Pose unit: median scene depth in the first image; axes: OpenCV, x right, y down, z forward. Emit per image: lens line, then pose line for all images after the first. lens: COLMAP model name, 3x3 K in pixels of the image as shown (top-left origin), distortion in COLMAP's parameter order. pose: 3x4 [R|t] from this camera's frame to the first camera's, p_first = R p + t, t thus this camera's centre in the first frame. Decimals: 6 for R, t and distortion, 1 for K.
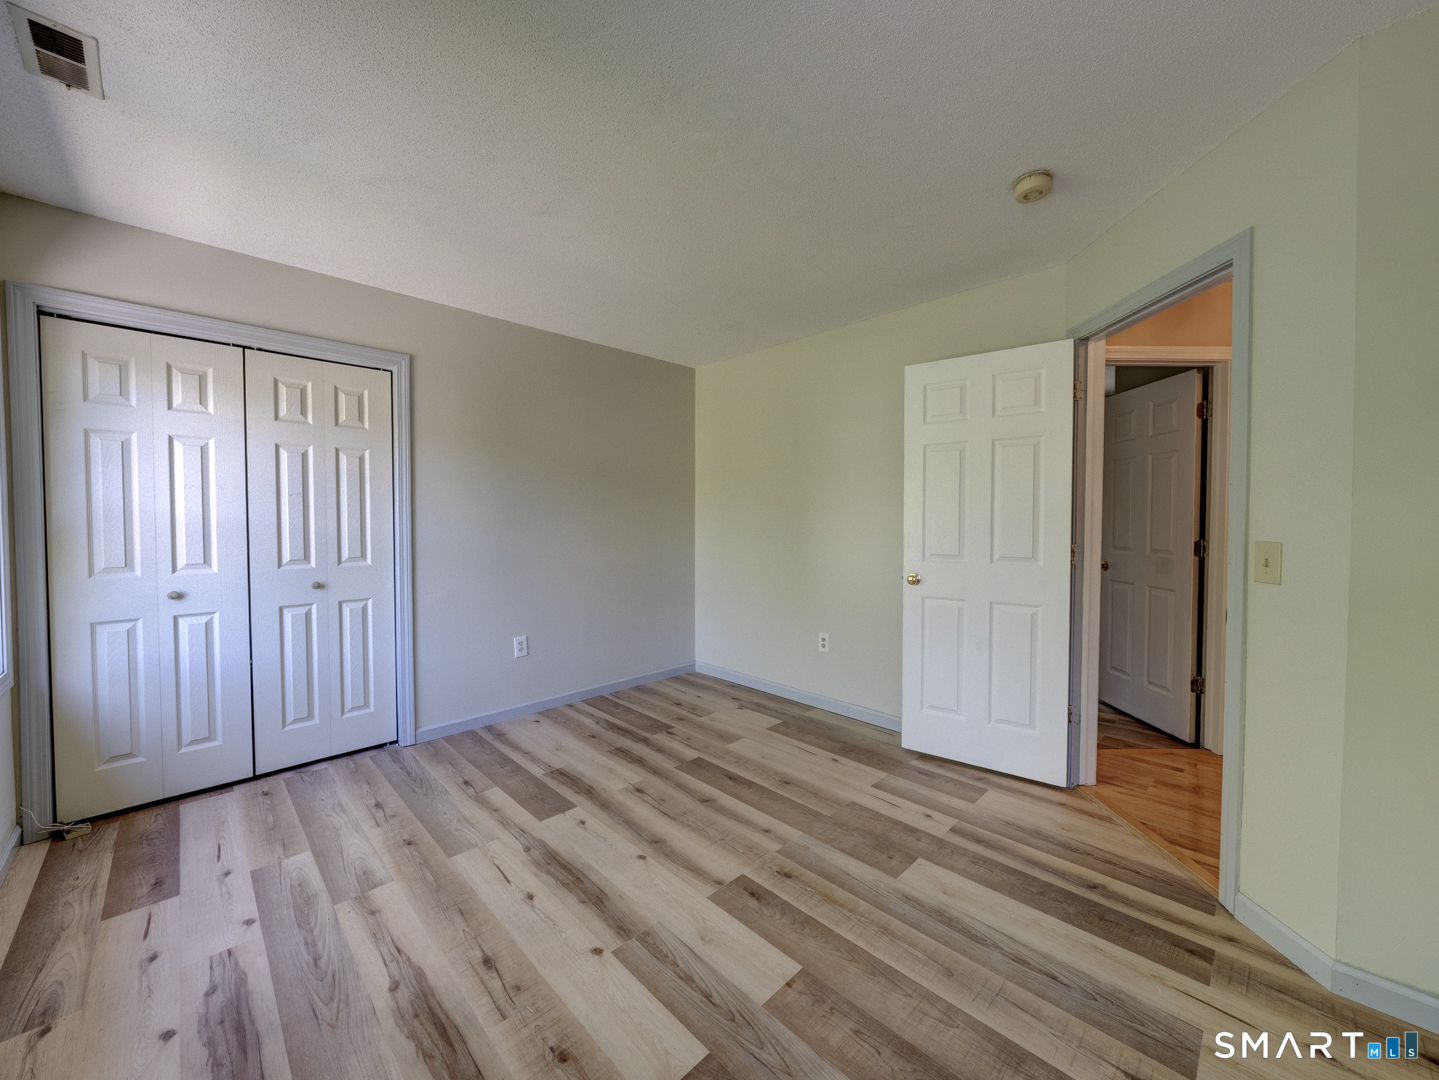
lens RADIAL K [[553.0, 0, 731.5], [0, 553.0, 537.8], [0, 0, 1]] dist [-0.004116, -0.000239]
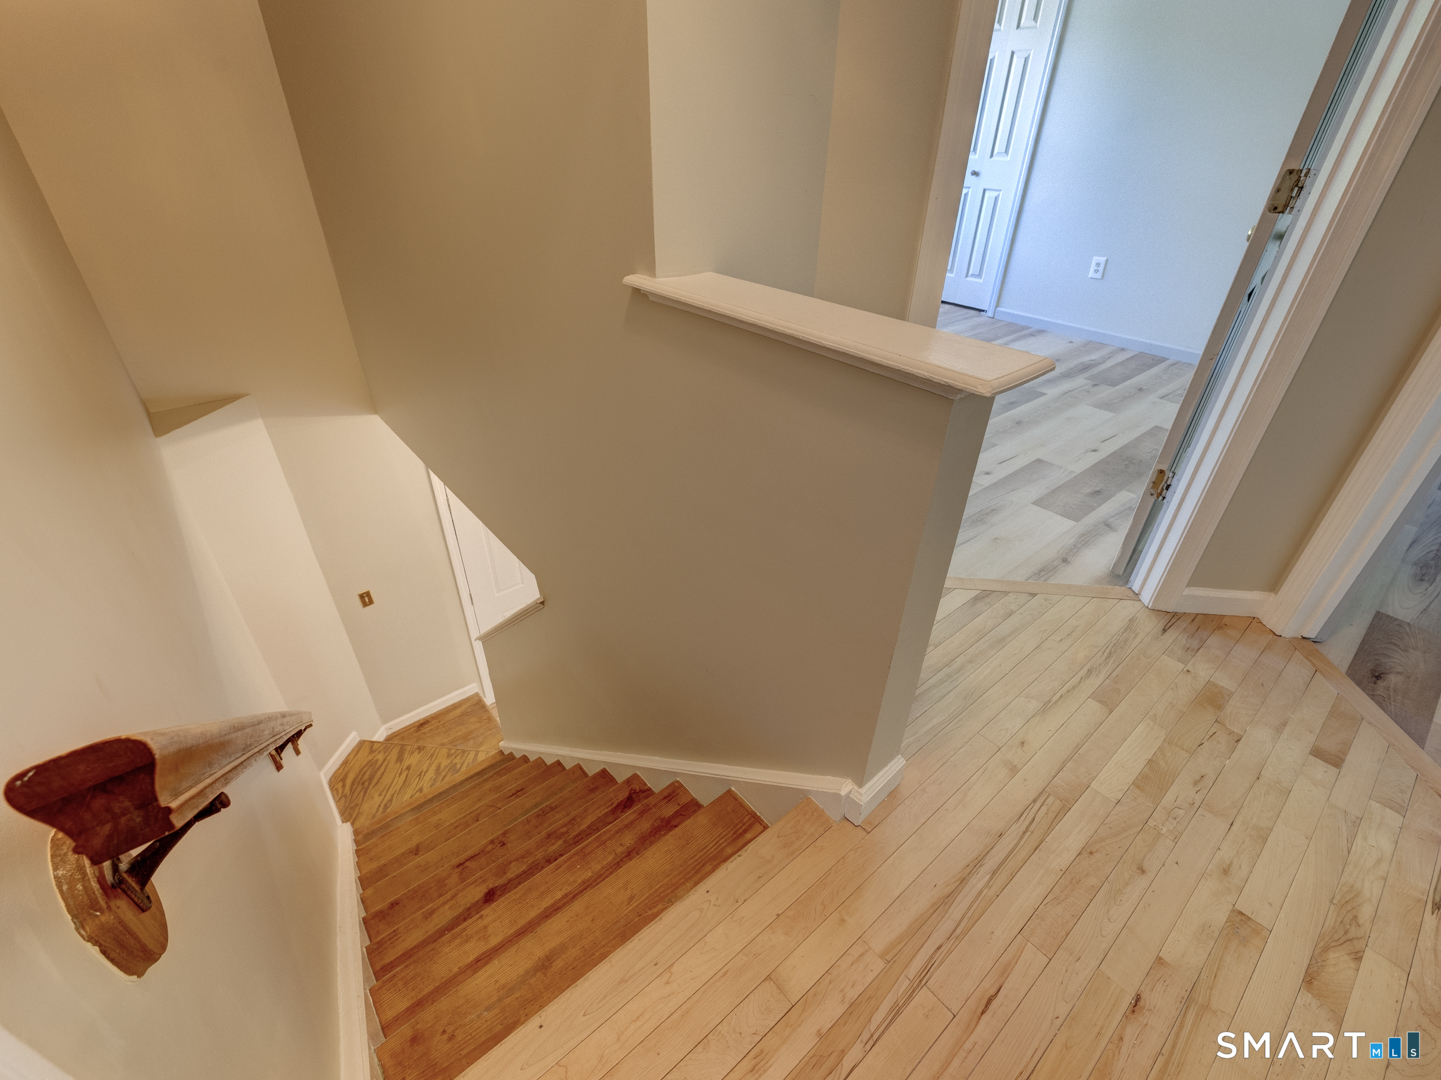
lens RADIAL K [[651.2, 0, 718.5], [0, 651.2, 540.9], [0, 0, 1]] dist [-0.011603, 0.000102]
pose [[-0.095762, 0.532363, -0.841082, 1.431684], [-0.059244, 0.840419, 0.538688, 0.029408], [0.993640, 0.101415, -0.048941, 0.625919]]
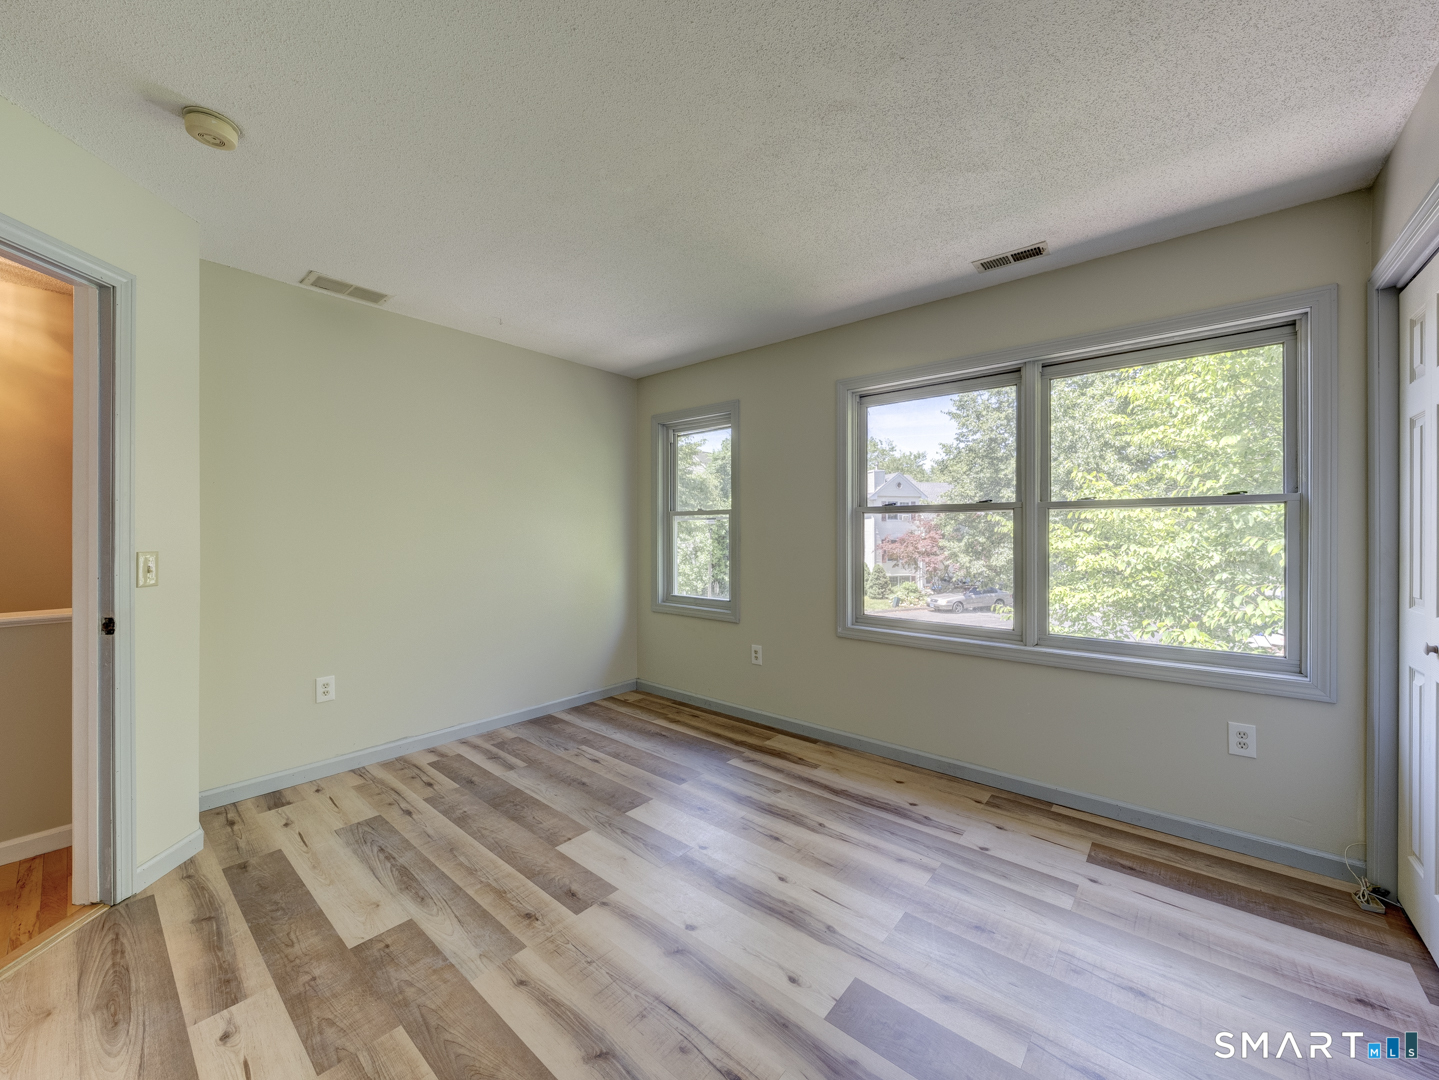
lens RADIAL K [[553.0, 0, 715.1], [0, 553.0, 535.4], [0, 0, 1]] dist [-0.004116, -0.000239]
pose [[-0.997905, 0.000791, -0.064696, -0.130061], [-0.001842, 0.999173, 0.040624, -0.056177], [0.064675, 0.040658, -0.997078, 1.635844]]
